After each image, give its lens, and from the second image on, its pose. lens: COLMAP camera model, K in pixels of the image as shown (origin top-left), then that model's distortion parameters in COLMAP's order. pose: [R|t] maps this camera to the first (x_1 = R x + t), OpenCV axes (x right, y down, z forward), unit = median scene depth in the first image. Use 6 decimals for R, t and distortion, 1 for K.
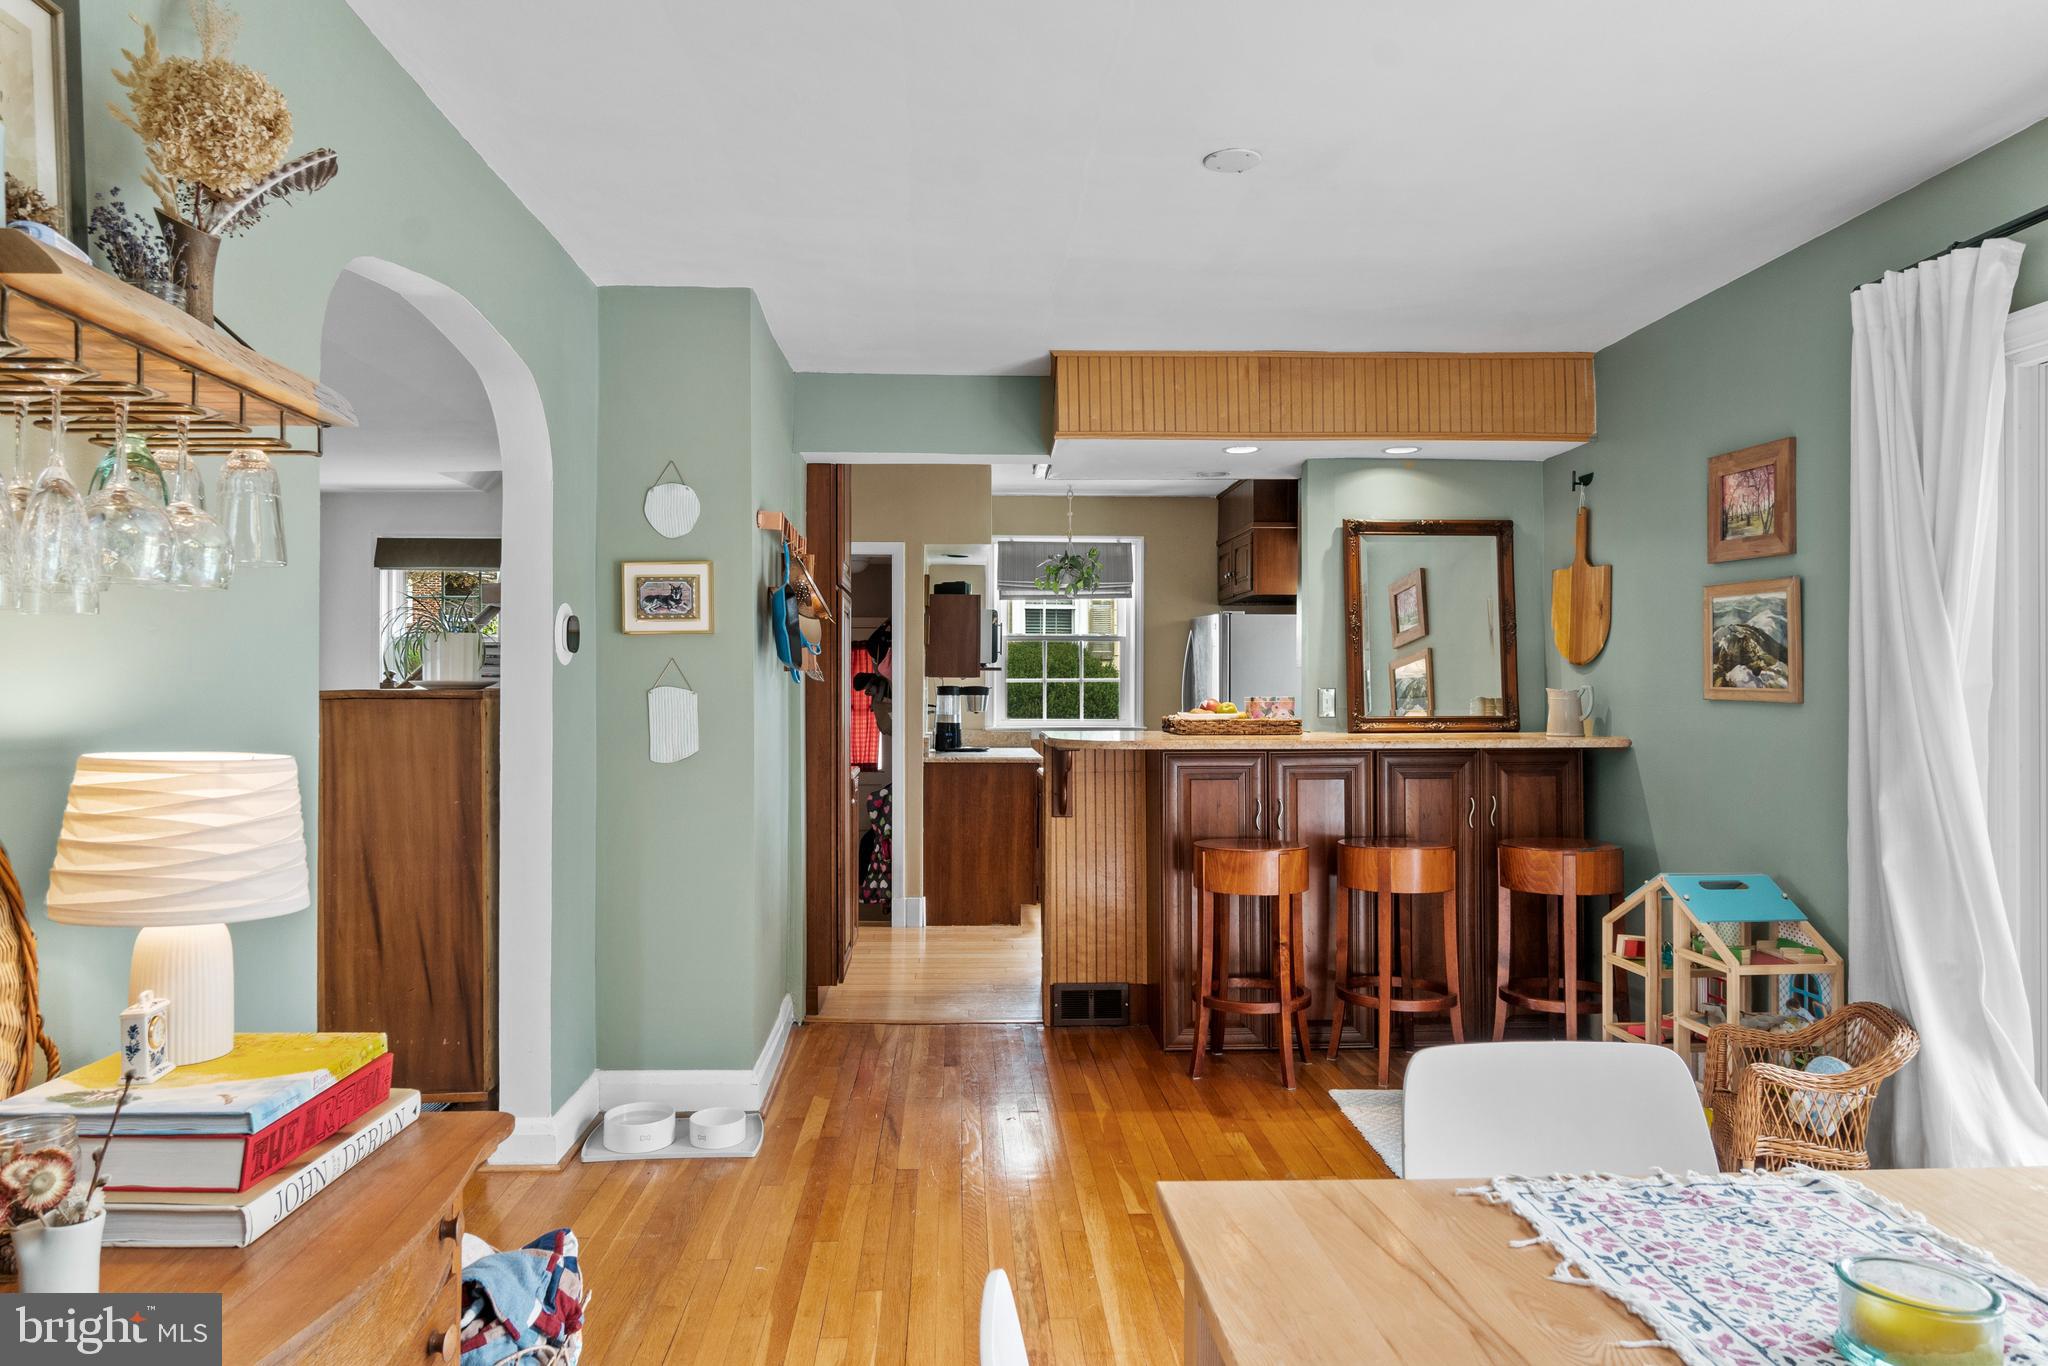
lens RADIAL K [[1237.1, 0, 1024.0], [0, 1237.1, 683.0], [0, 0, 1]] dist [-0.000825, -0.000382]
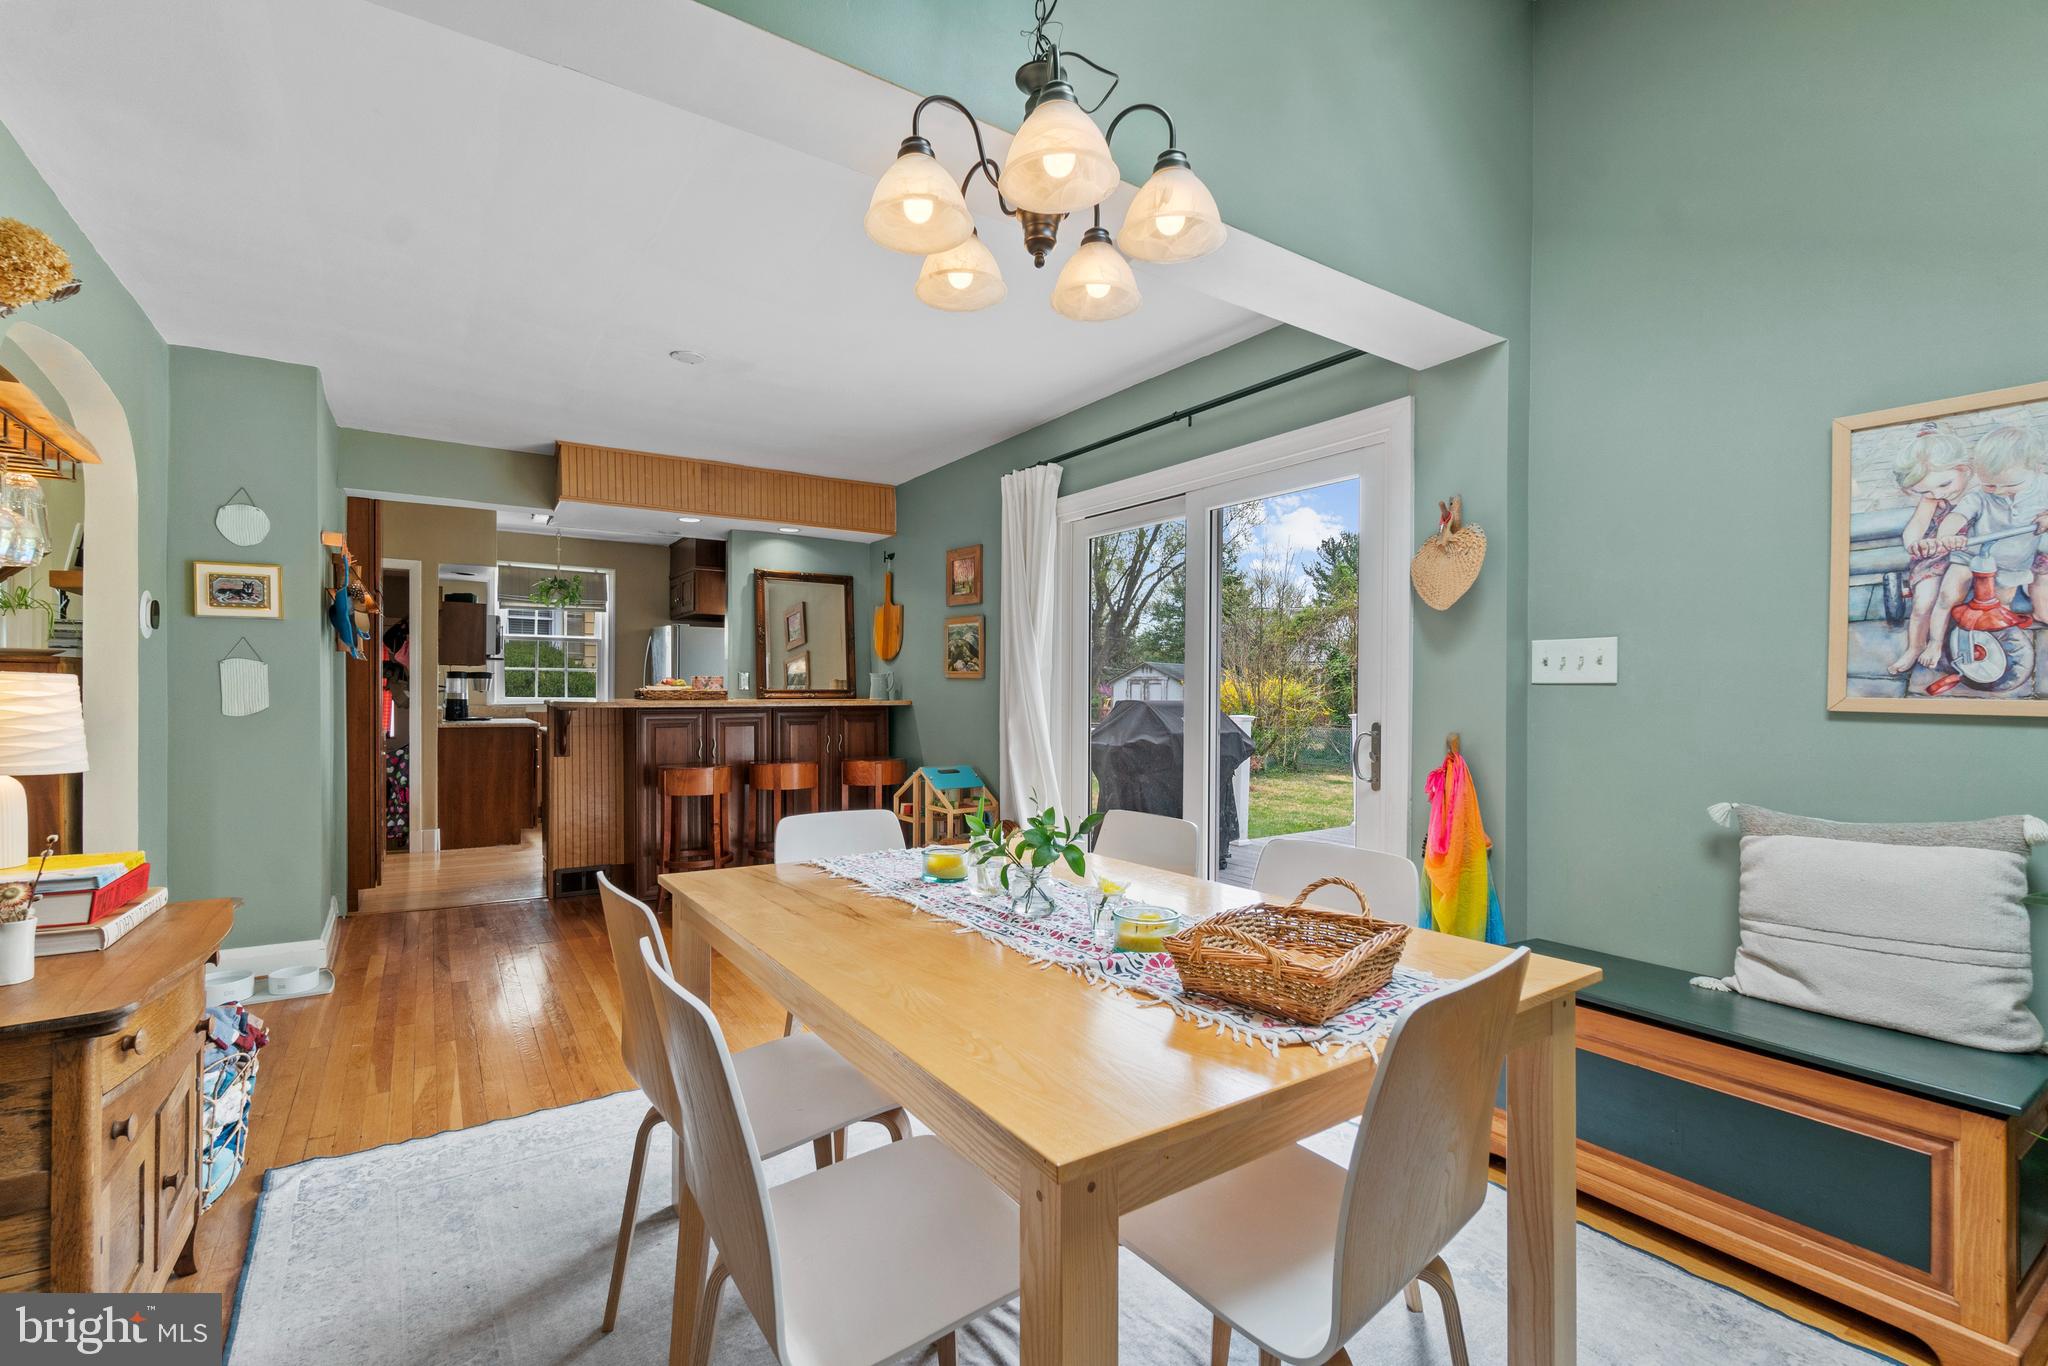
lens RADIAL K [[888.5, 0, 1001.1], [0, 888.5, 703.2], [0, 0, 1]] dist [-0.000919, -0.000348]
pose [[0.867819, -0.001970, 0.496877, -0.044476], [-0.008356, 0.999793, 0.018559, 0.022272], [-0.496811, -0.020258, 0.867622, -0.193674]]
